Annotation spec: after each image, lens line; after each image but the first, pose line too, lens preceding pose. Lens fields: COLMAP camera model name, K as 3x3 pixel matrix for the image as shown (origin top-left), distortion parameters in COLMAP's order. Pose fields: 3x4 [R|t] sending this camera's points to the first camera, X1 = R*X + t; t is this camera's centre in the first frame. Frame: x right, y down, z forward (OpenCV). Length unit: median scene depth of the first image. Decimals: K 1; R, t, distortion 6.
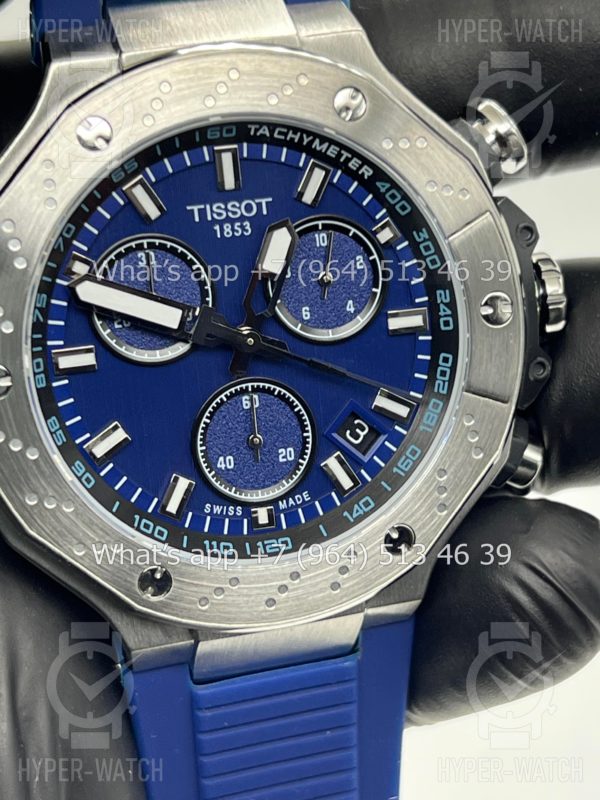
lens RADIAL K [[1961.6, 0, 296.3], [0, 1961.6, 396.5], [0, 0, 1]] dist [0.283362, 0.000000]
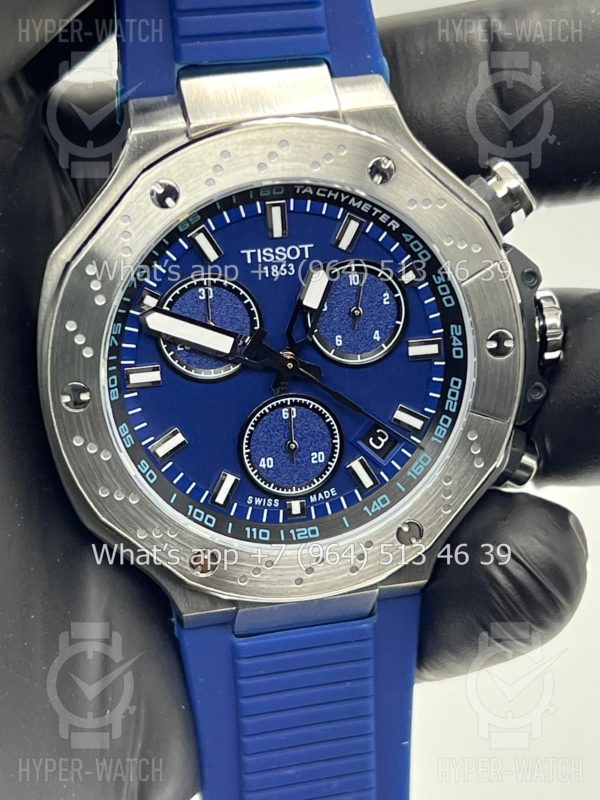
lens RADIAL K [[1961.6, 0, 301.0], [0, 1961.6, 400.9], [0, 0, 1]] dist [0.283362, 0.000000]
pose [[0.997859, 0.043238, -0.049068, 0.042218], [-0.038672, 0.995149, 0.090464, -0.113289], [0.052742, -0.088373, 0.994690, -0.186284]]
